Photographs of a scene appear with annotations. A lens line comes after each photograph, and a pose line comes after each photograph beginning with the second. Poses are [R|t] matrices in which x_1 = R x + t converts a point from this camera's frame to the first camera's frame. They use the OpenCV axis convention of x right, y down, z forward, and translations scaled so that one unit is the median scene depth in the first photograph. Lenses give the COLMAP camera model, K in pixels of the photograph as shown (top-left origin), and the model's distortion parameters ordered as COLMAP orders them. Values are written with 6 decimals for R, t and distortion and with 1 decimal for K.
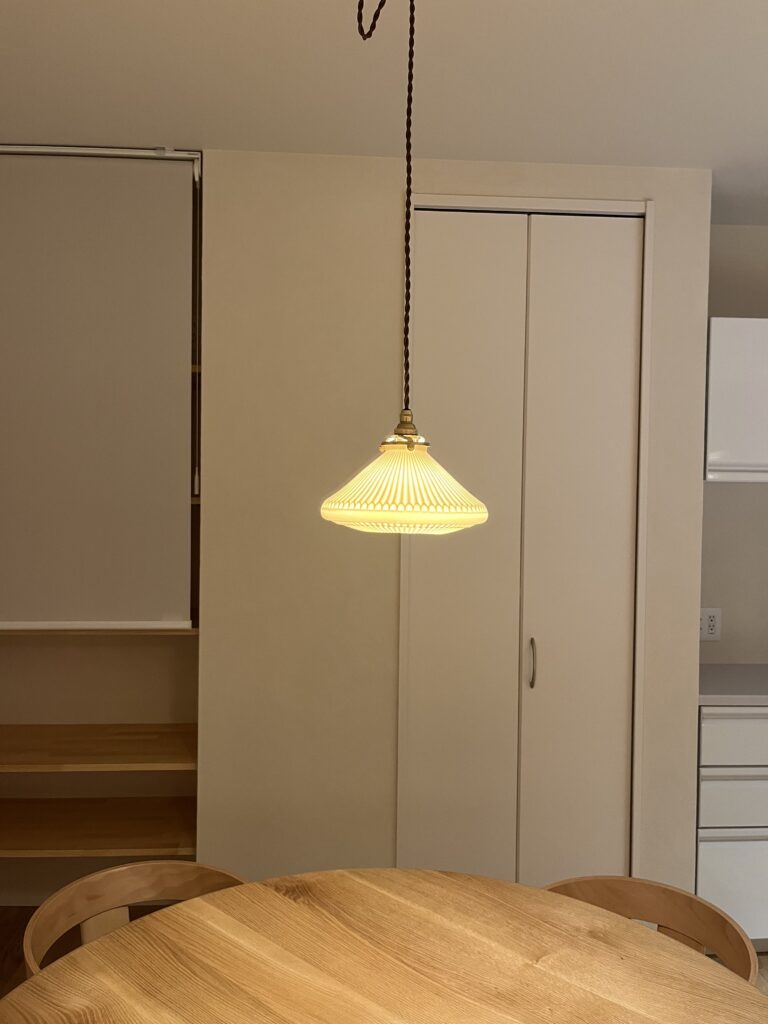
lens RADIAL K [[768.5, 0, 388.7], [0, 768.5, 508.5], [0, 0, 1]] dist [0.035045, -0.035689]
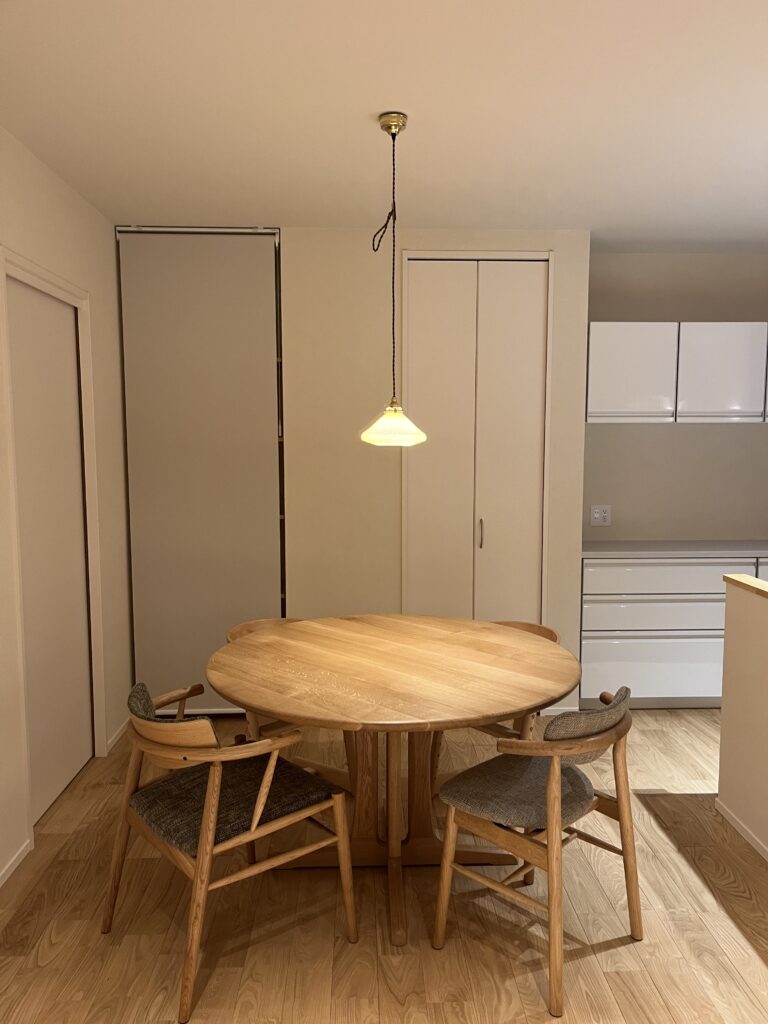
lens RADIAL K [[768.5, 0, 387.9], [0, 768.5, 515.3], [0, 0, 1]] dist [0.035045, -0.035689]
pose [[0.999560, -0.011150, -0.027498, 0.030057], [0.013241, 0.996938, 0.077063, 0.029319], [0.026554, -0.077393, 0.996647, -0.691437]]
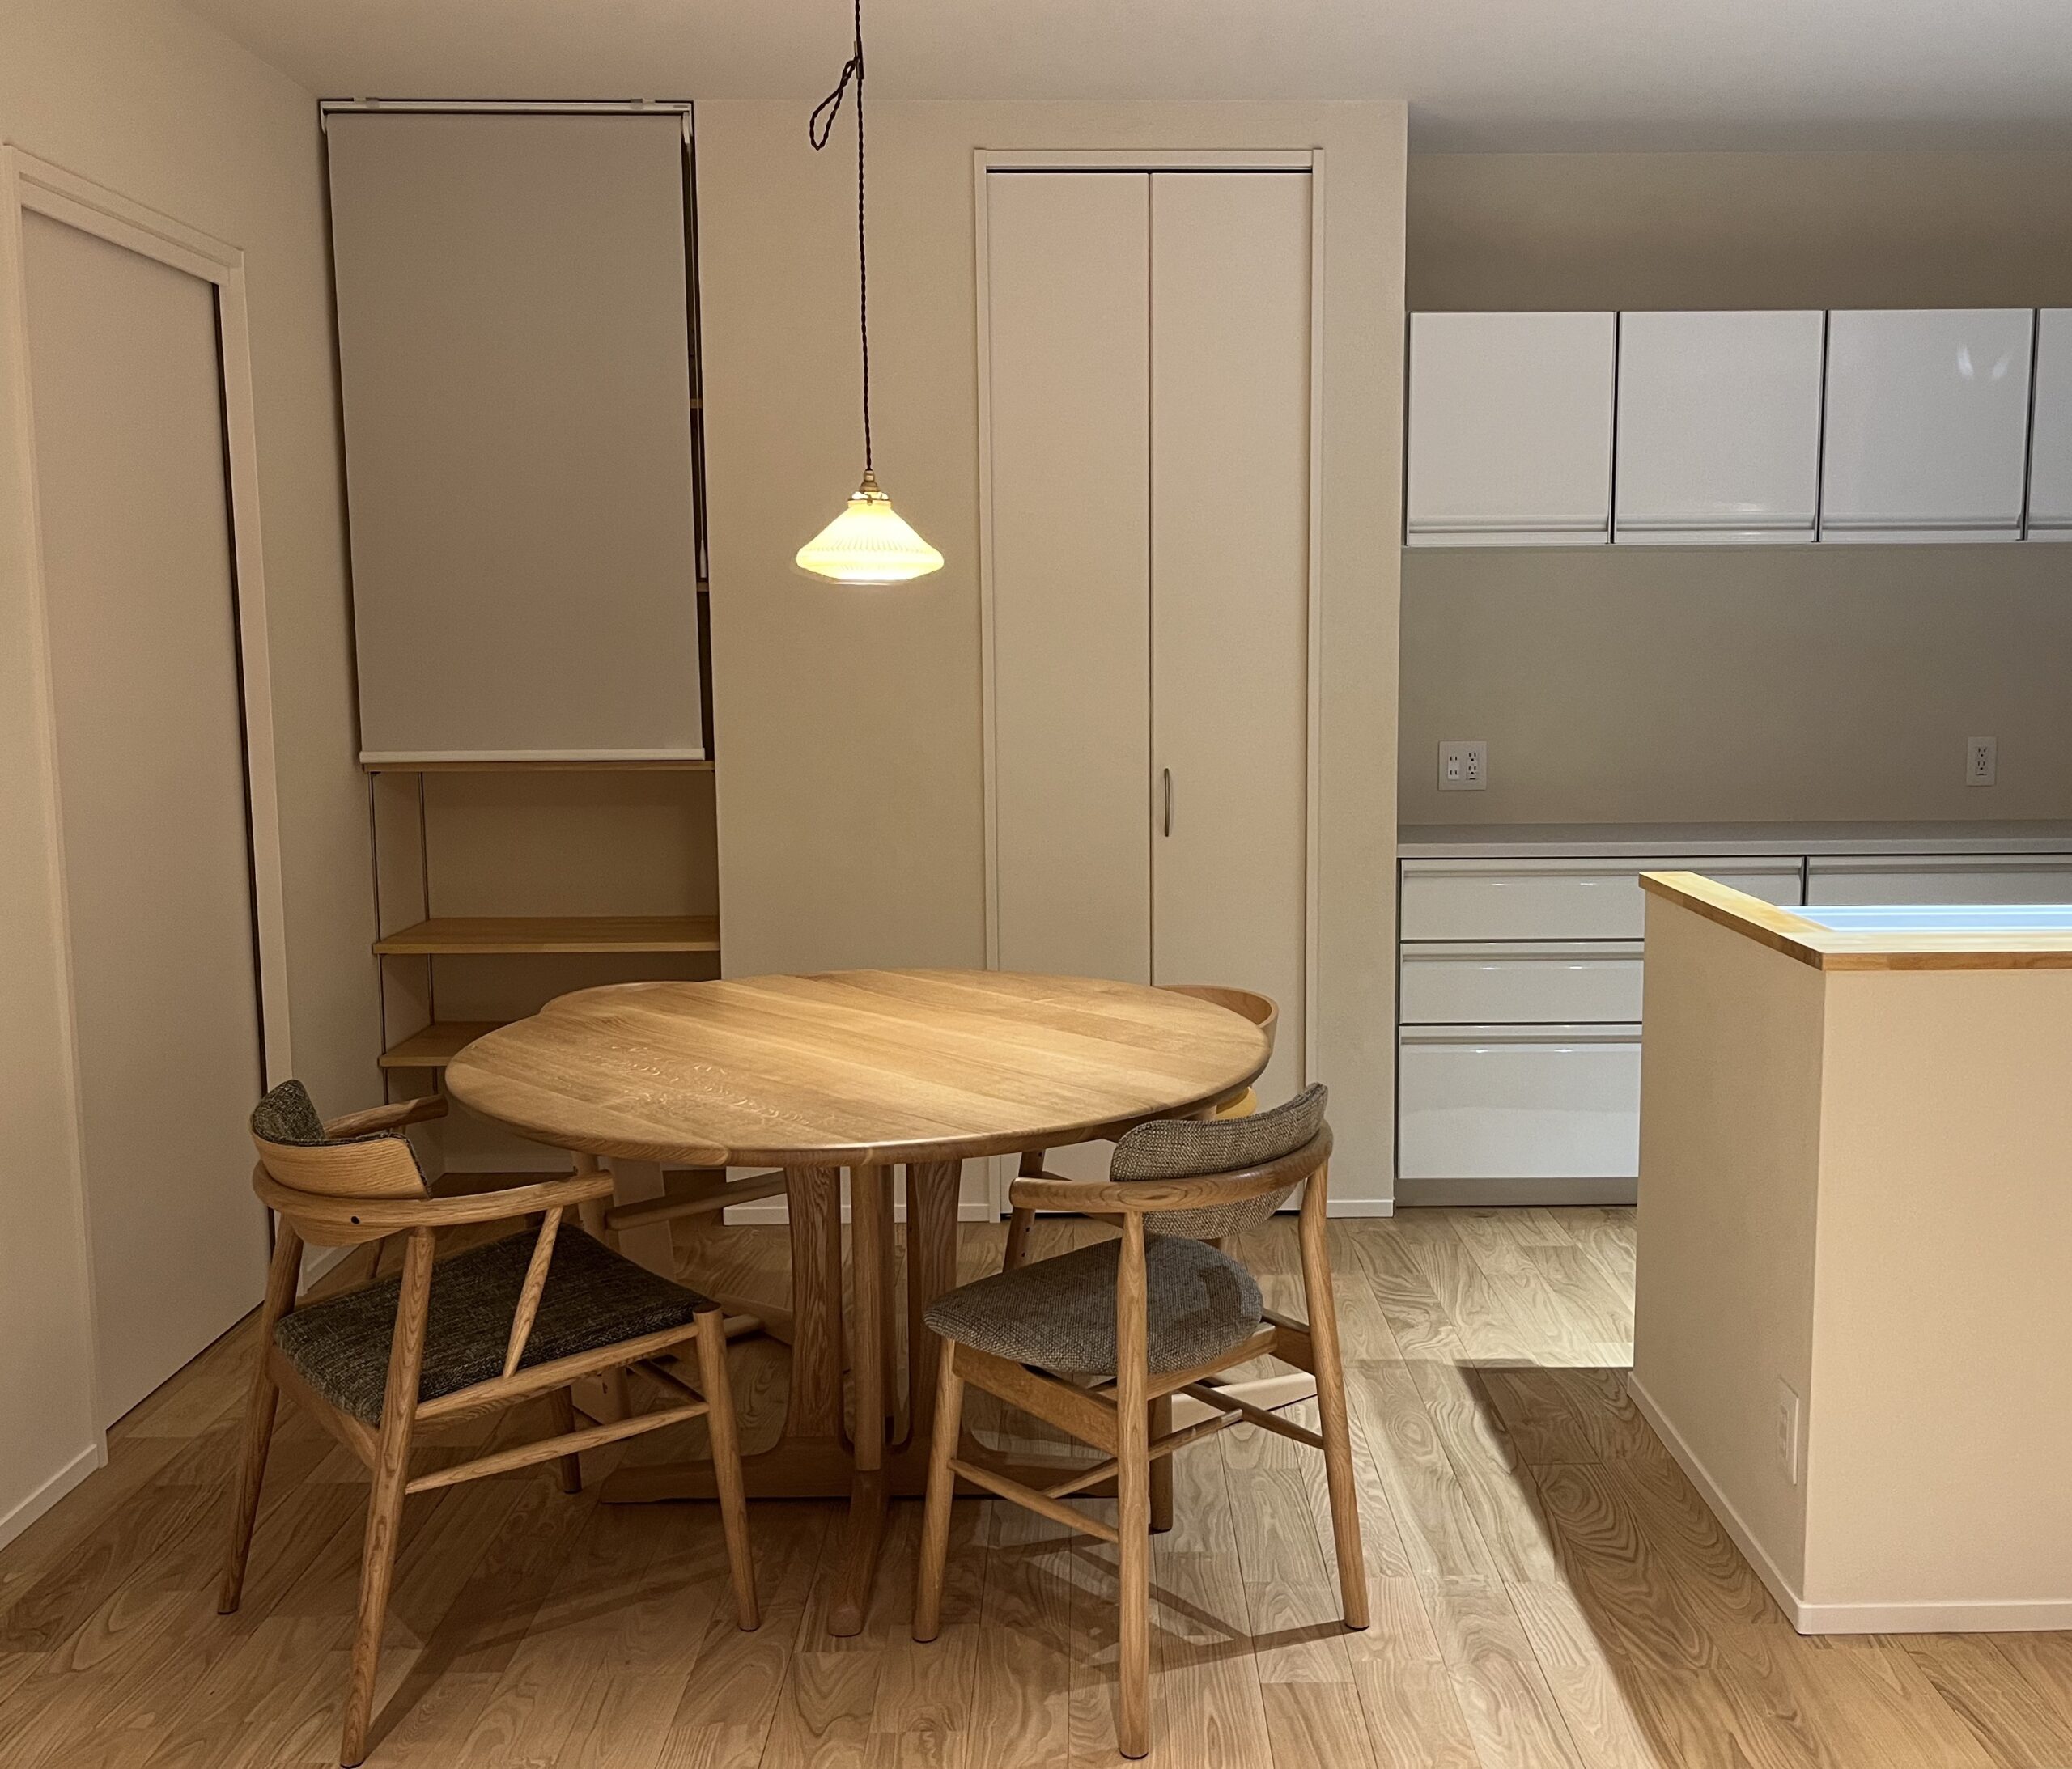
lens RADIAL K [[1902.3, 0, 1113.2], [0, 1902.3, 861.5], [0, 0, 1]] dist [0.023775, 0.000000]
pose [[0.998693, -0.012755, -0.049484, 0.231389], [0.017531, 0.995099, 0.097320, 0.081496], [0.048000, -0.098060, 0.994022, -0.831240]]
